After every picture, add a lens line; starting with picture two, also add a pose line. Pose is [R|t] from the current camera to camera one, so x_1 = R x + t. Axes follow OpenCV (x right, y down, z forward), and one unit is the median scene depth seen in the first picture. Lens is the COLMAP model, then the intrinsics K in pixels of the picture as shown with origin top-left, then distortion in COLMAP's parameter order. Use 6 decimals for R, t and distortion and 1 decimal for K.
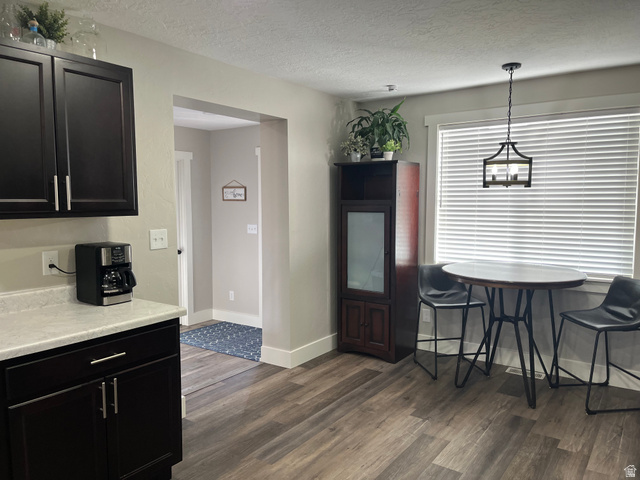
lens RADIAL K [[484.1, 0, 320.4], [0, 484.1, 241.2], [0, 0, 1]] dist [0.044984, -0.047396]
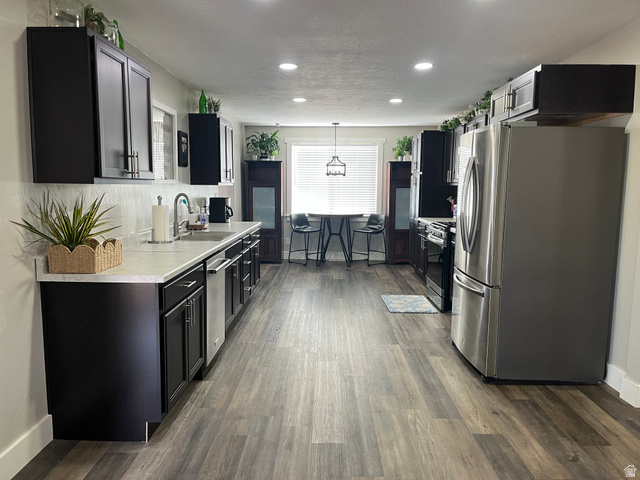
lens RADIAL K [[484.1, 0, 324.3], [0, 484.1, 238.3], [0, 0, 1]] dist [0.044984, -0.047396]
pose [[0.817475, -0.057333, 0.573104, -0.840482], [0.040262, 0.998288, 0.042438, 0.071808], [-0.574556, -0.011618, 0.818383, -0.726381]]
